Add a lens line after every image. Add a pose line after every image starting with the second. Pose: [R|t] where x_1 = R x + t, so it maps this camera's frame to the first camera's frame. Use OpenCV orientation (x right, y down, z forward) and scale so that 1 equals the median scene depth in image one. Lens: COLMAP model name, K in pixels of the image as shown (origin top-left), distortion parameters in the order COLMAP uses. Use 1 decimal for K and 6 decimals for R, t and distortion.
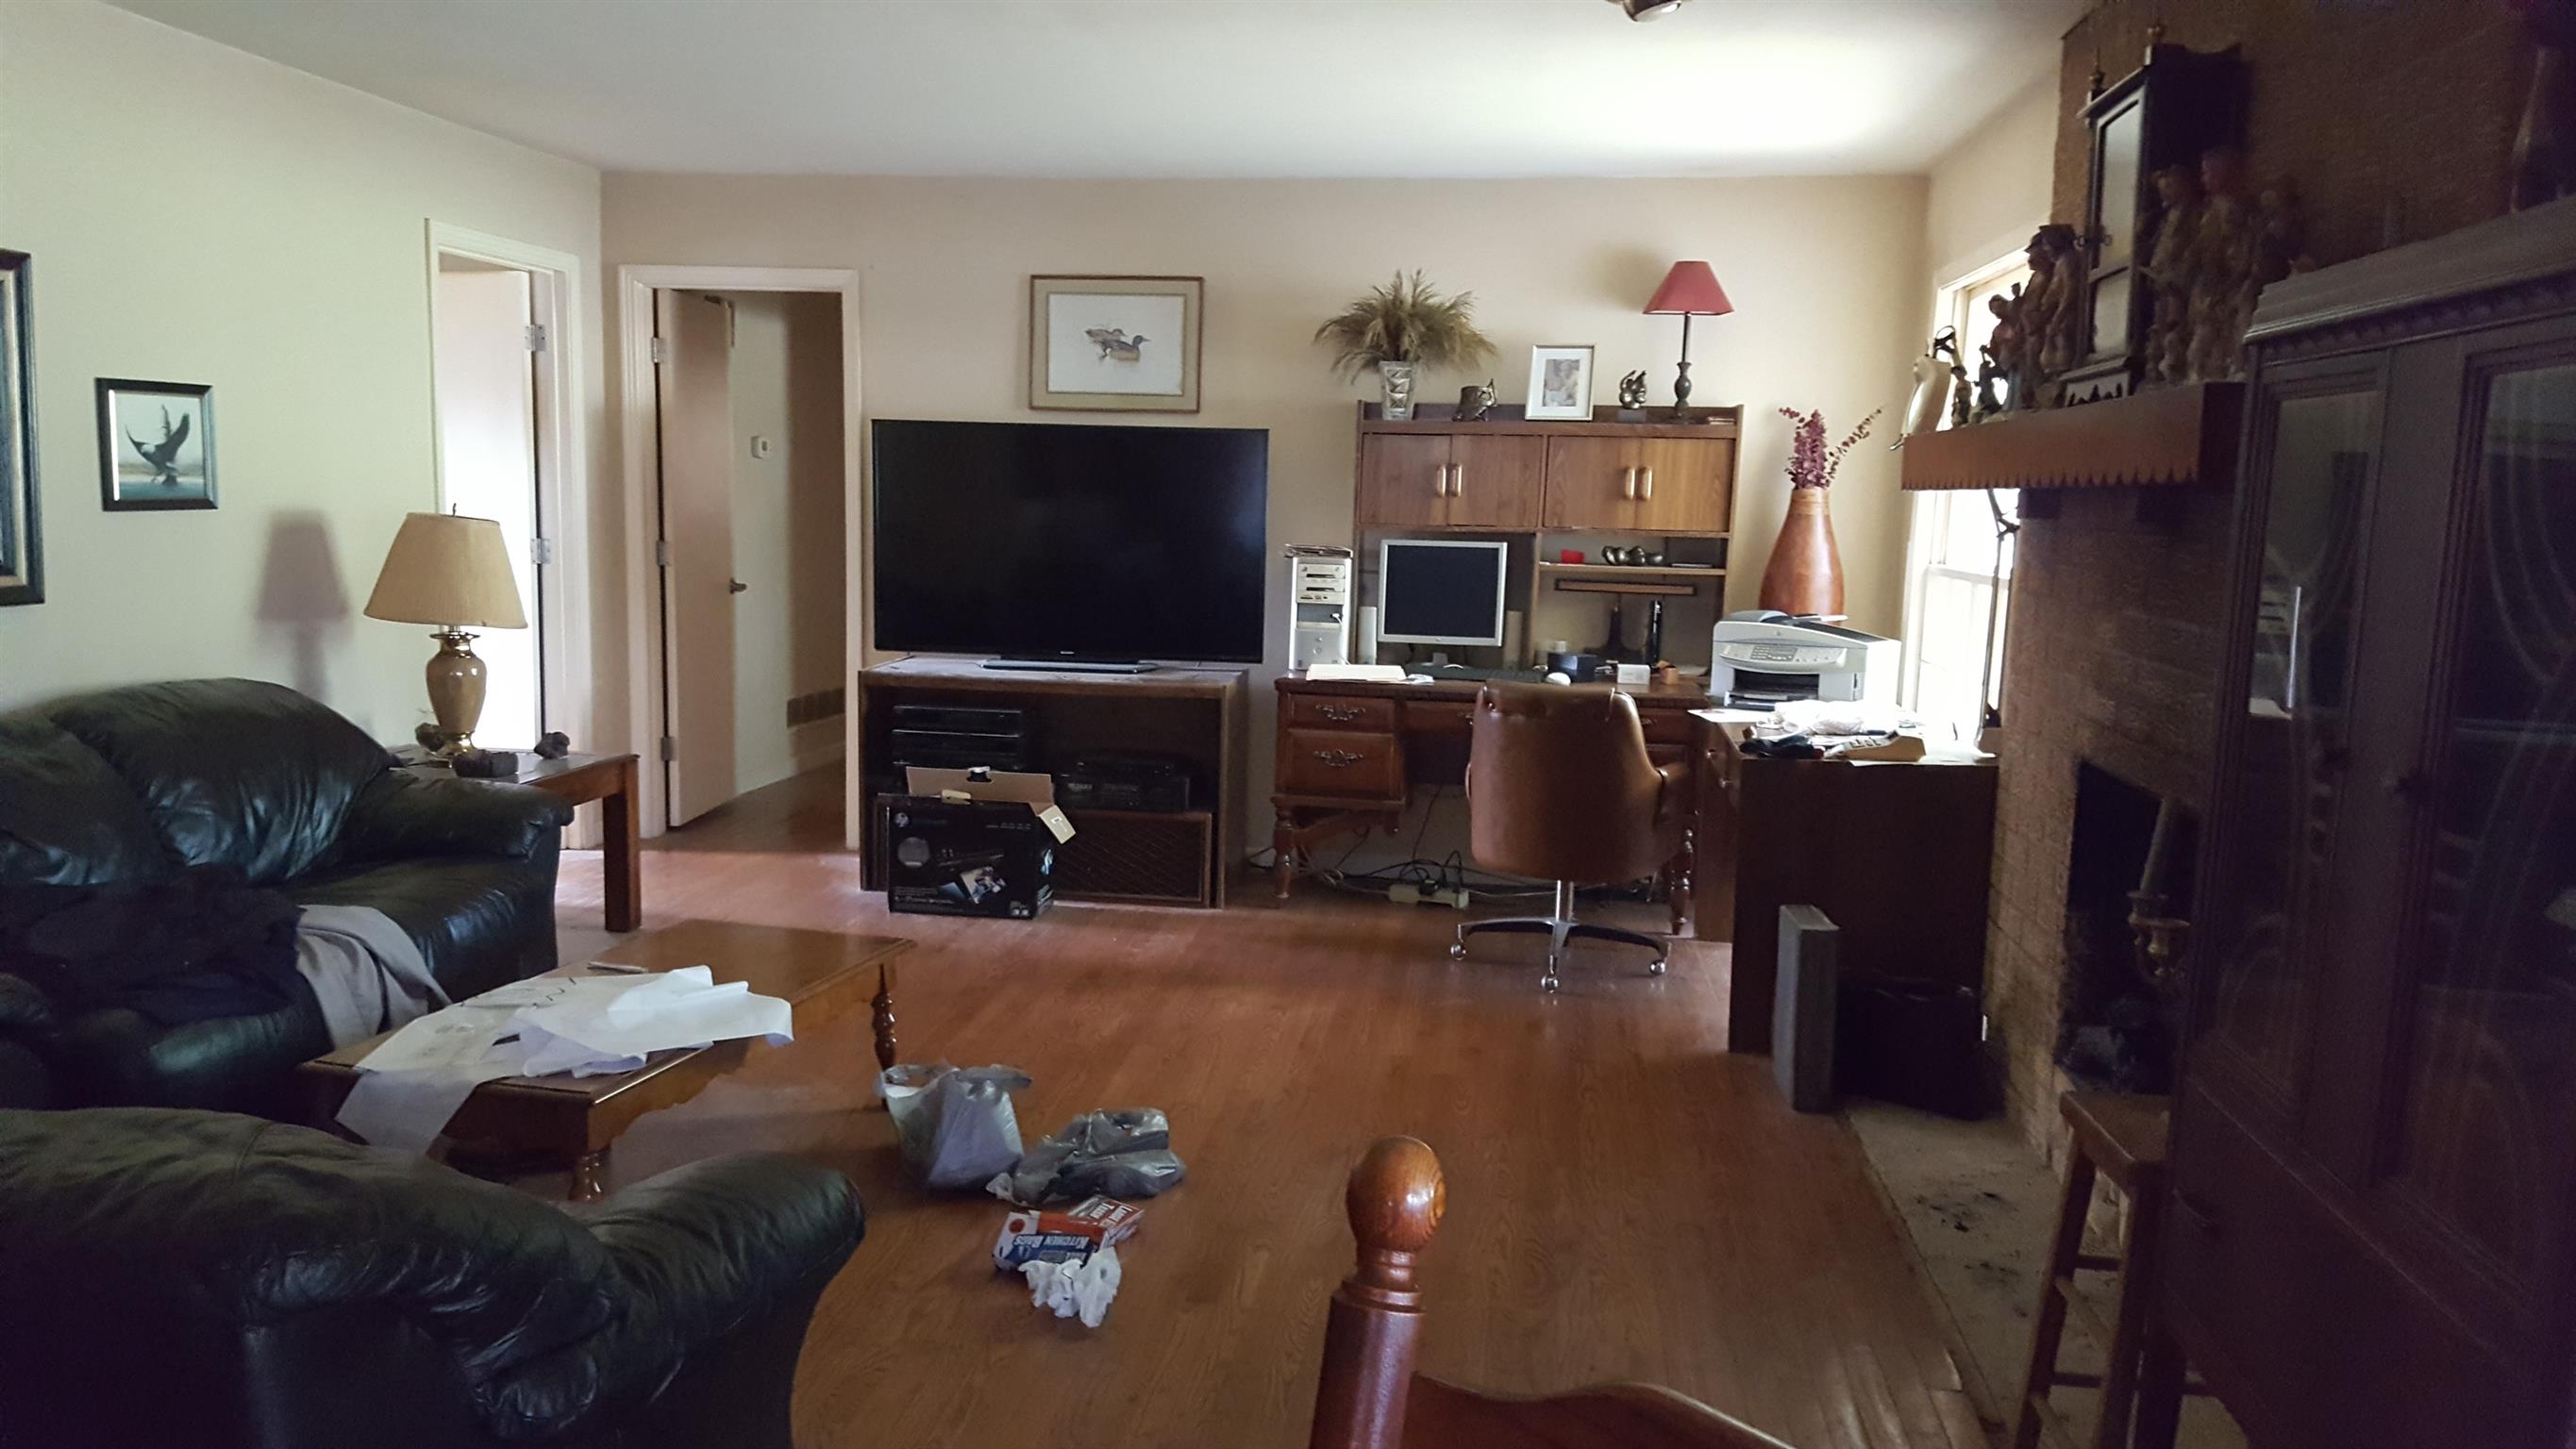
lens RADIAL K [[1944.5, 0, 1205.3], [0, 1944.5, 794.5], [0, 0, 1]] dist [0.143957, -0.199018]
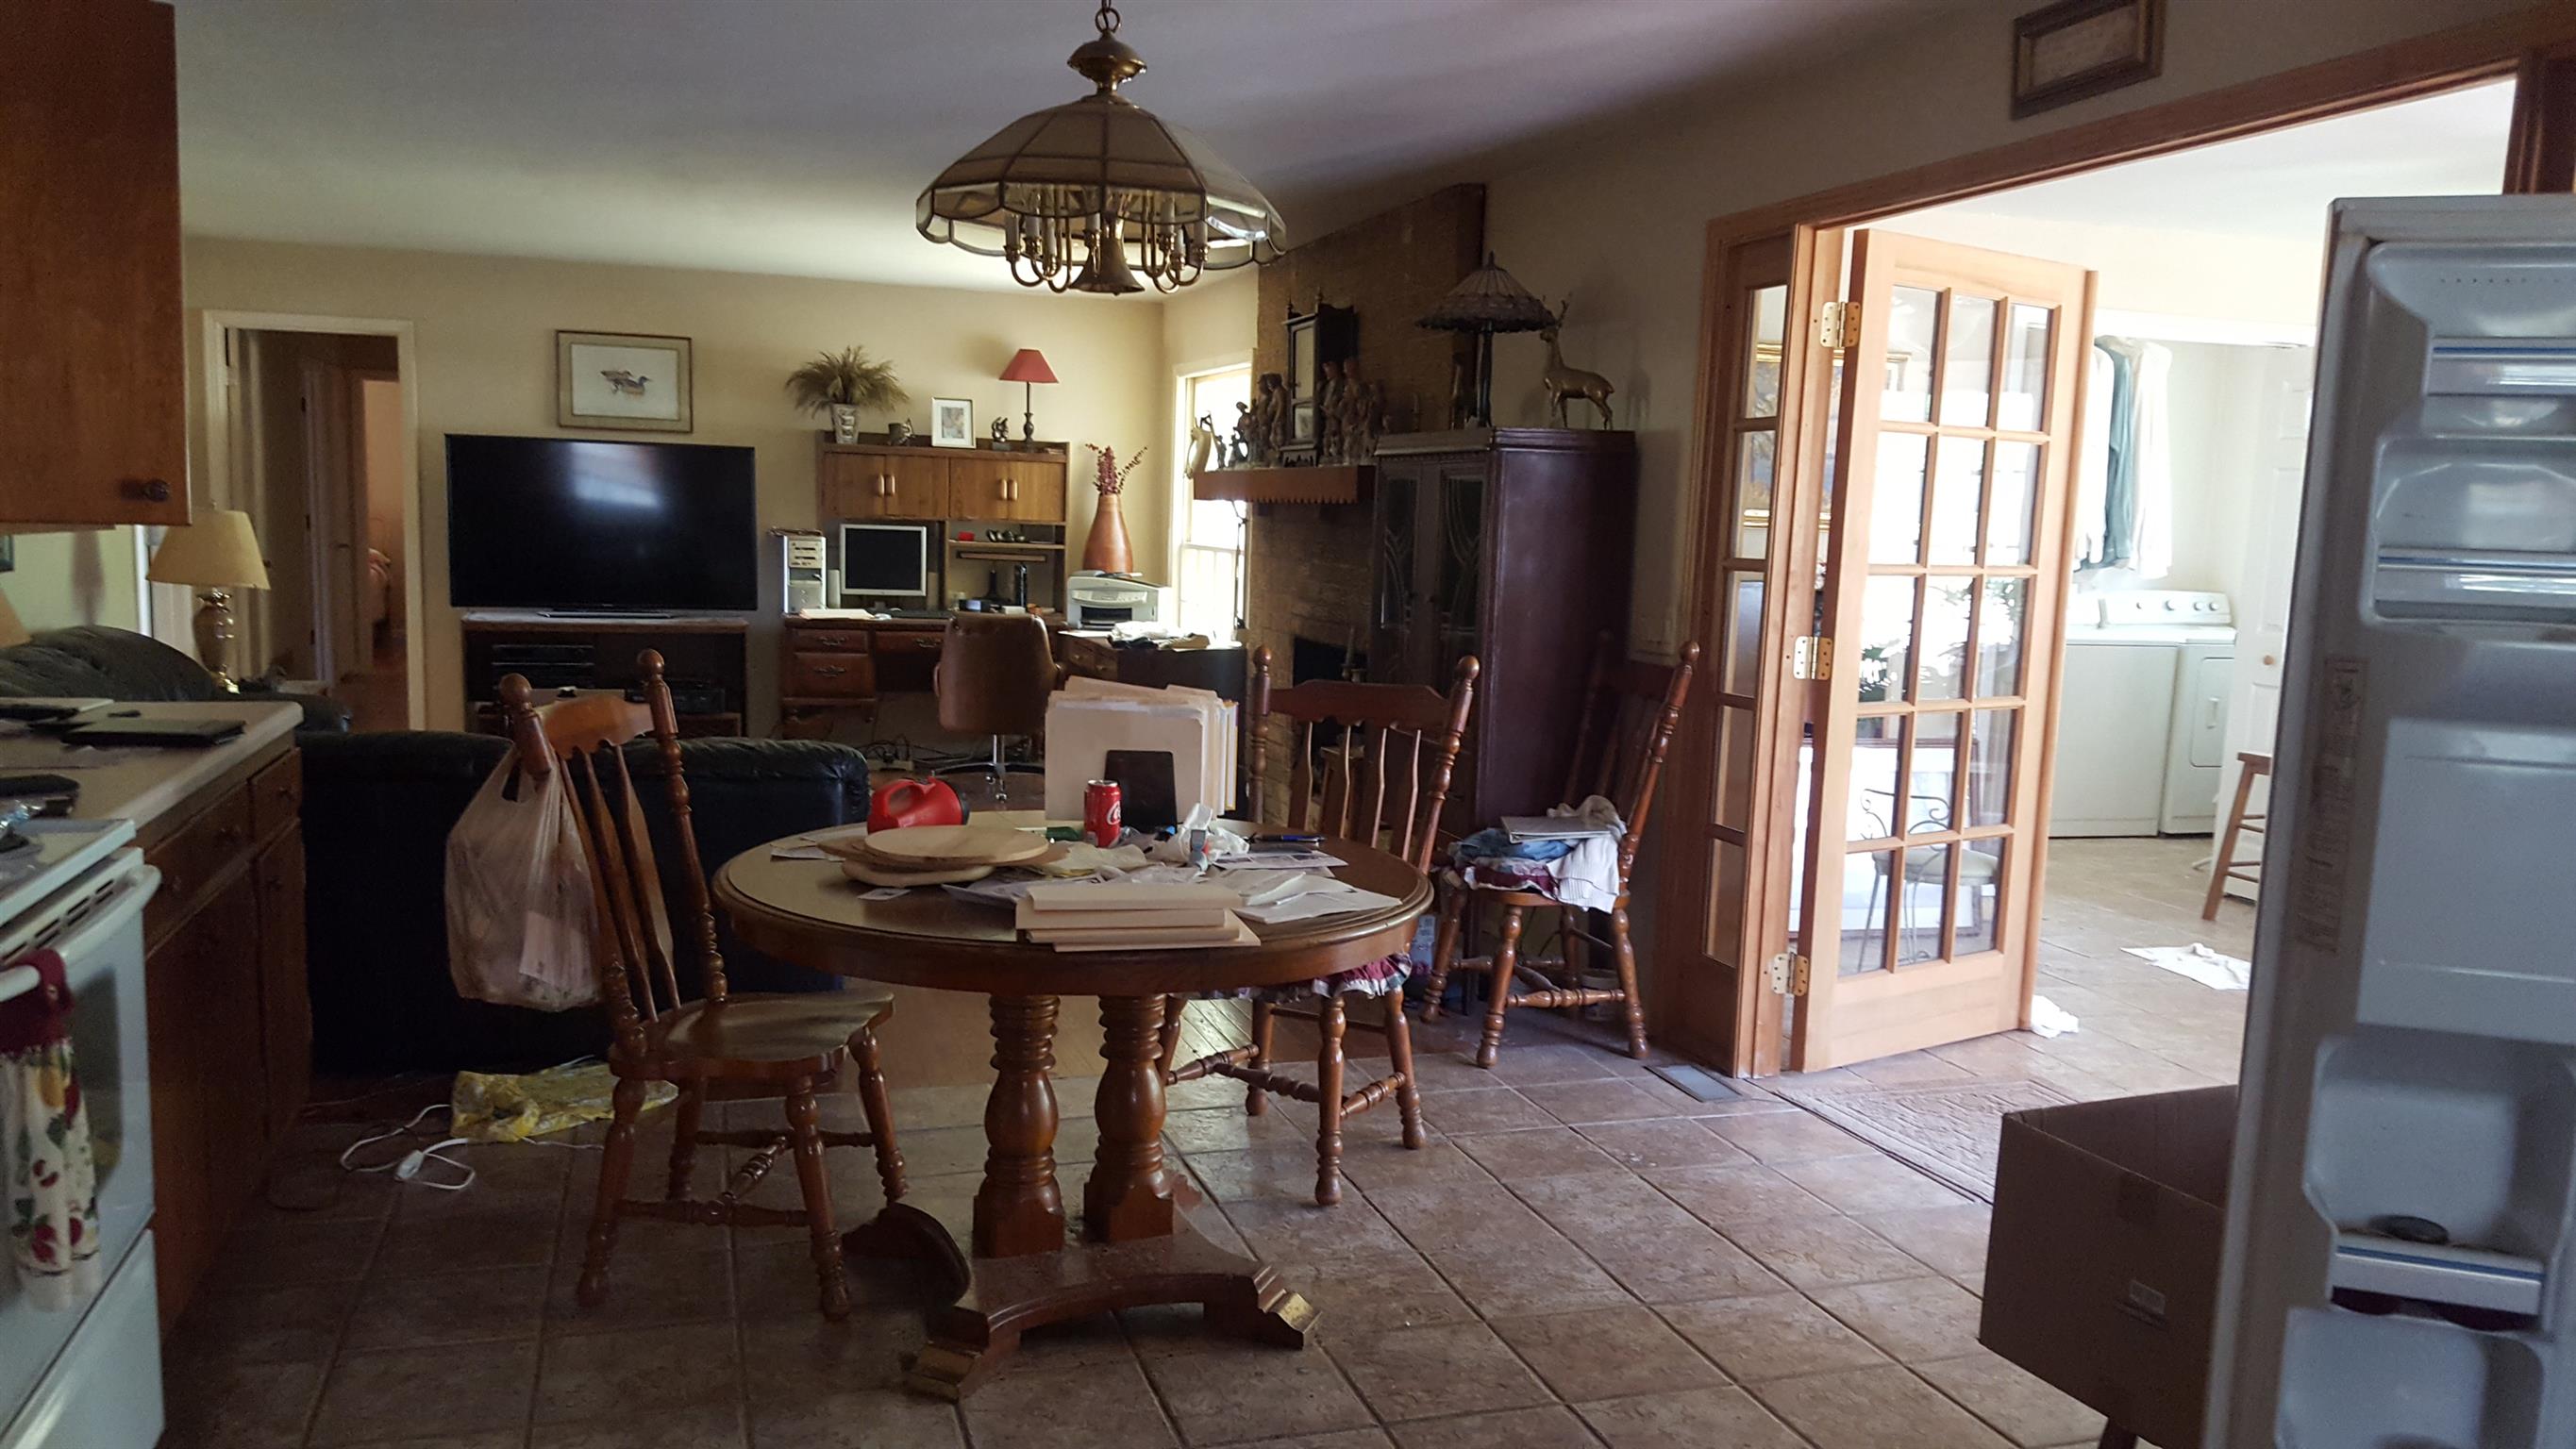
lens RADIAL K [[1904.3, 0, 1244.4], [0, 1904.3, 782.6], [0, 0, 1]] dist [0.098587, -0.167457]
pose [[0.901859, -0.057453, 0.428193, -0.270536], [0.056058, 0.998301, 0.015877, 0.059355], [-0.428378, 0.009685, 0.903548, -0.443384]]
